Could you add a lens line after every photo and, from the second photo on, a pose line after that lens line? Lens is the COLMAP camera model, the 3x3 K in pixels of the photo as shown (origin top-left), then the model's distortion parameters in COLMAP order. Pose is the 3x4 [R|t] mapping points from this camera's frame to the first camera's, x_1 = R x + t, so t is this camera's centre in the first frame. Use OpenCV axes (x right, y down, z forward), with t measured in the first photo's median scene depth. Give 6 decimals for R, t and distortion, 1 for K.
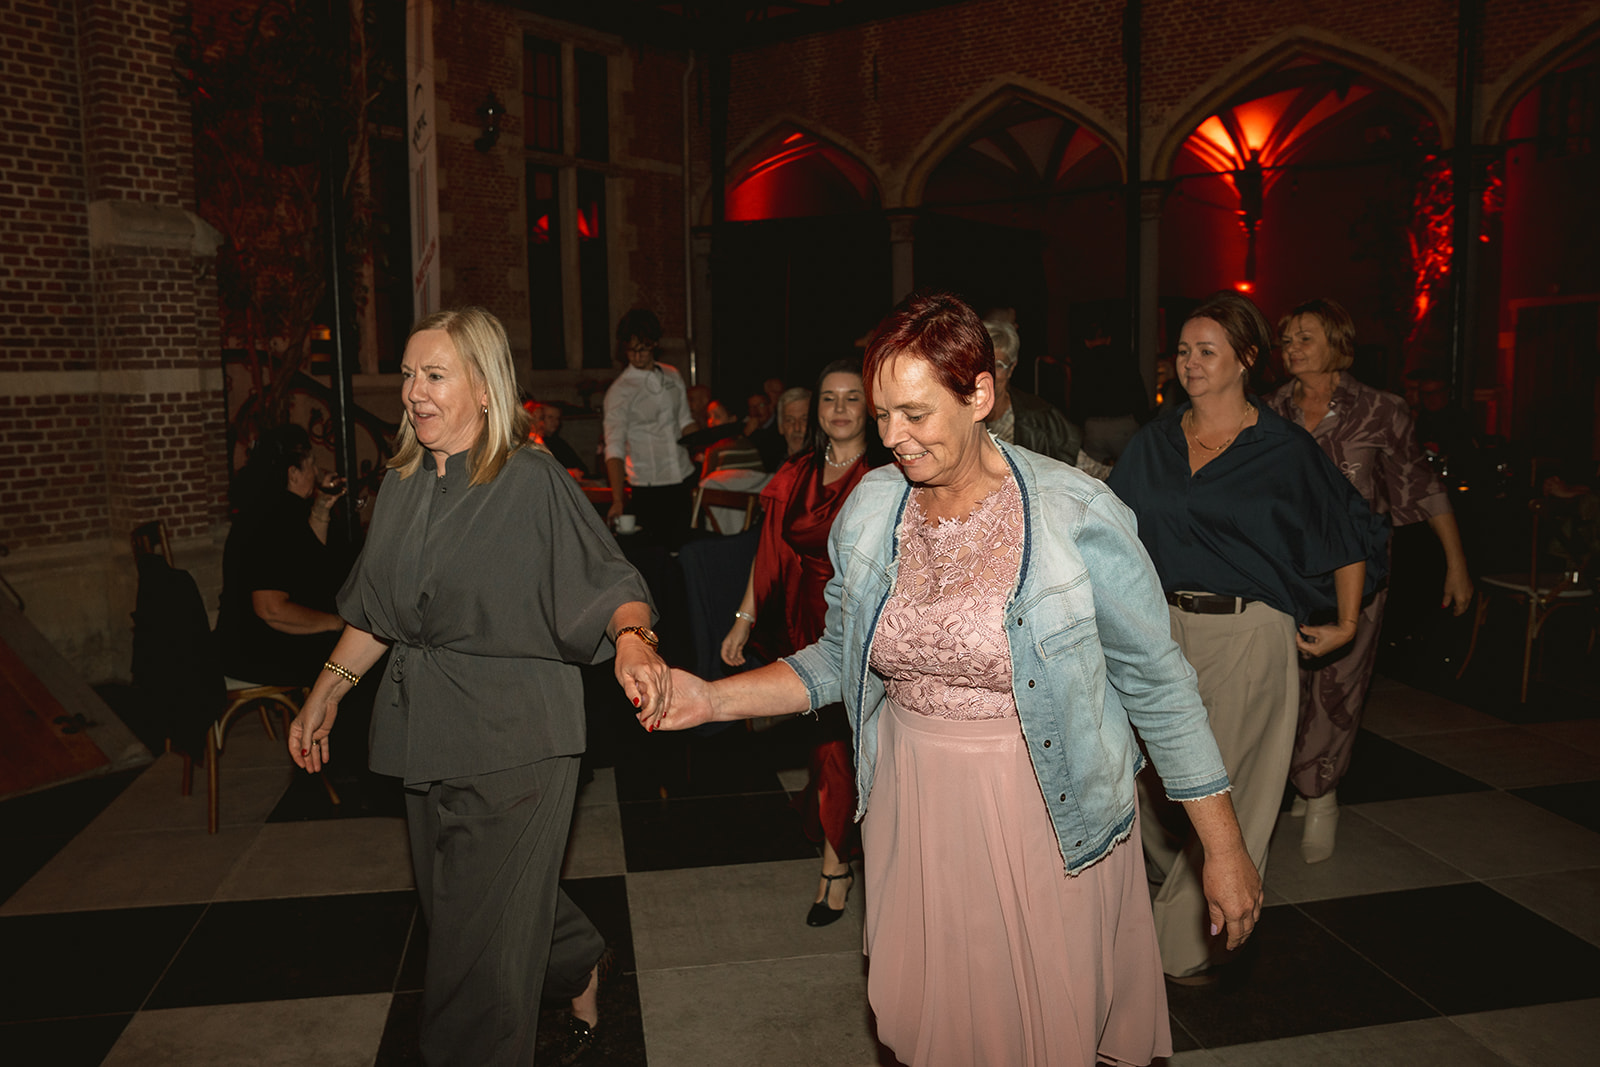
lens RADIAL K [[1190.1, 0, 743.4], [0, 1190.1, 507.1], [0, 0, 1]] dist [-0.116530, 0.094385]
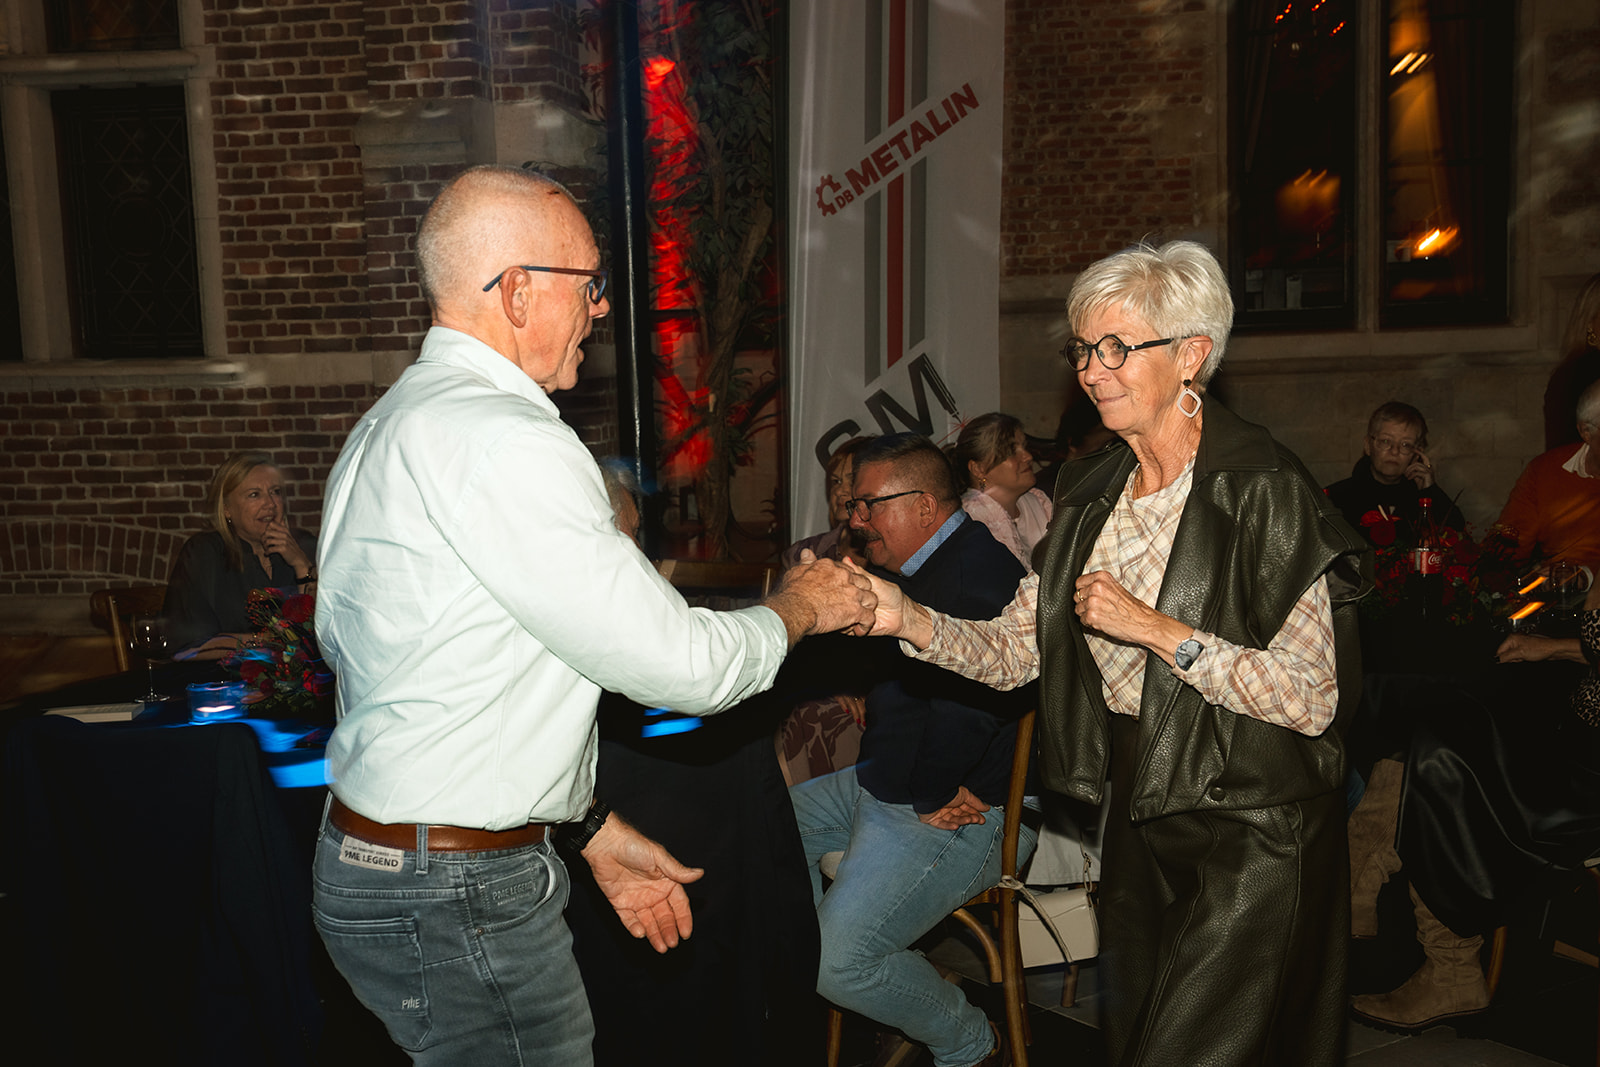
lens RADIAL K [[1896.2, 0, 788.0], [0, 1896.2, 533.0], [0, 0, 1]] dist [0.071464, 0.063260]
pose [[0.448994, 0.088392, -0.889152, 0.573838], [-0.080987, 0.995025, 0.058021, -0.093804], [0.889857, 0.045959, 0.453918, 0.690501]]
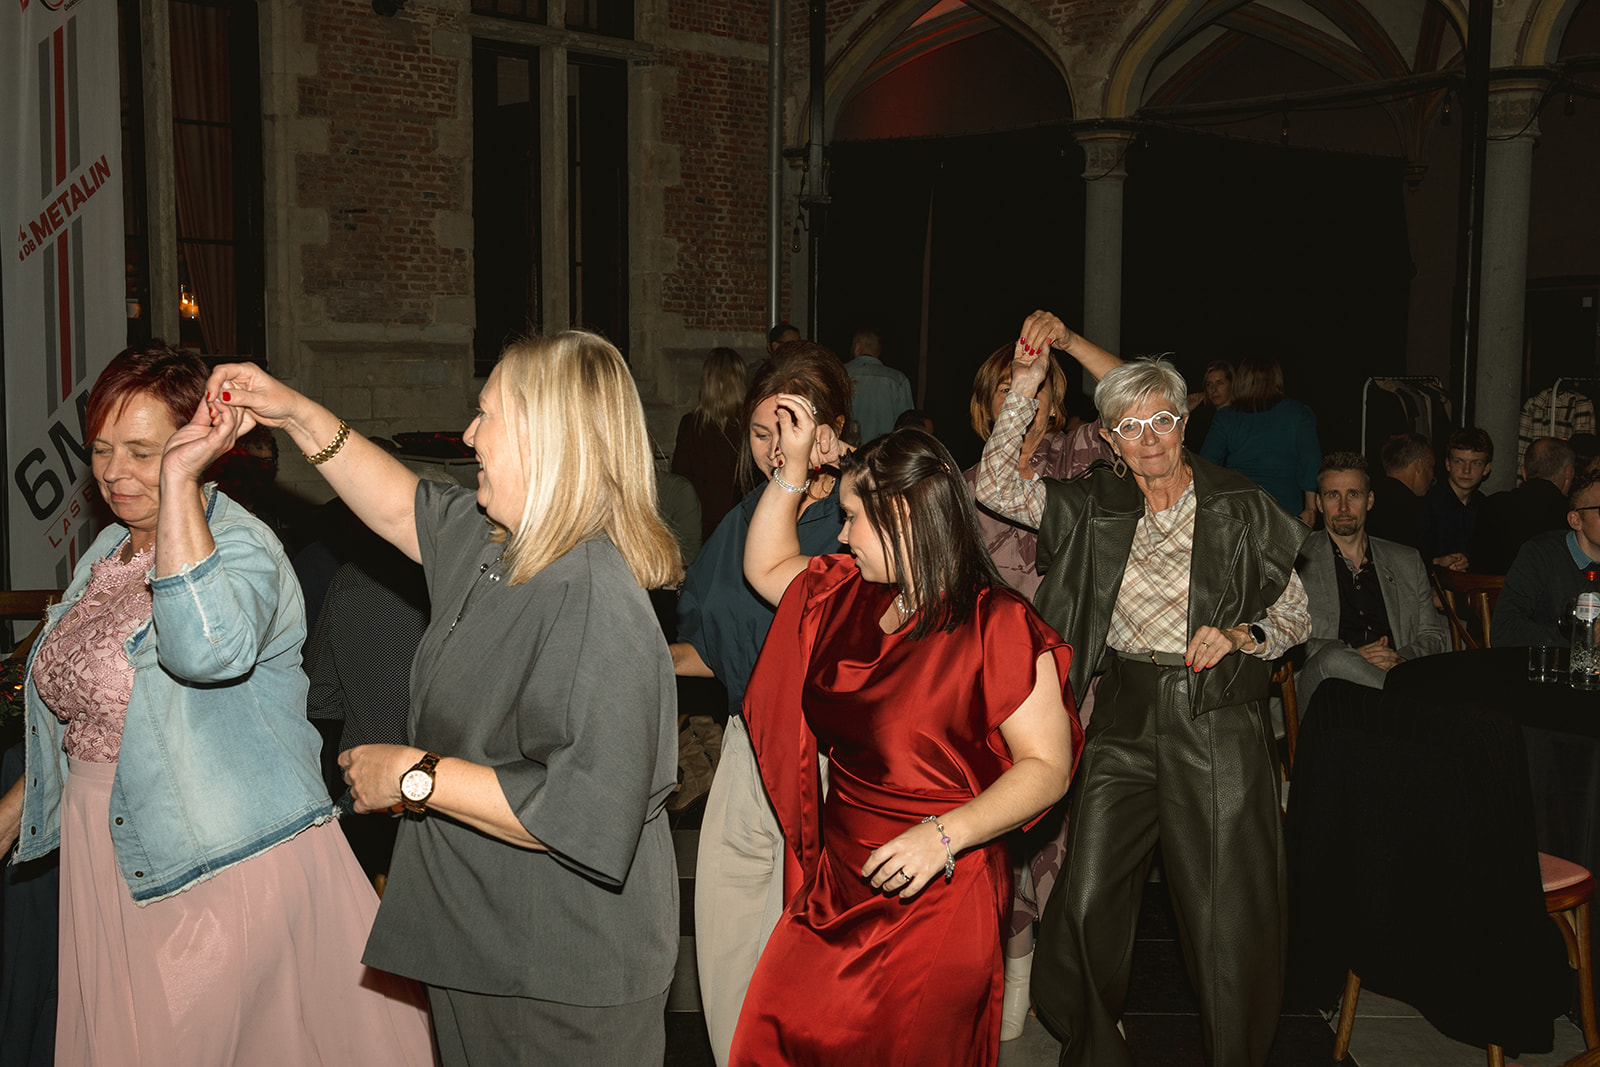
lens RADIAL K [[1859.4, 0, 860.9], [0, 1859.4, 534.0], [0, 0, 1]] dist [0.020741, 0.071959]
pose [[0.989287, 0.041771, -0.139880, 0.314179], [-0.045643, 0.998655, -0.024587, -0.042443], [0.138665, 0.030708, 0.989863, 0.156507]]
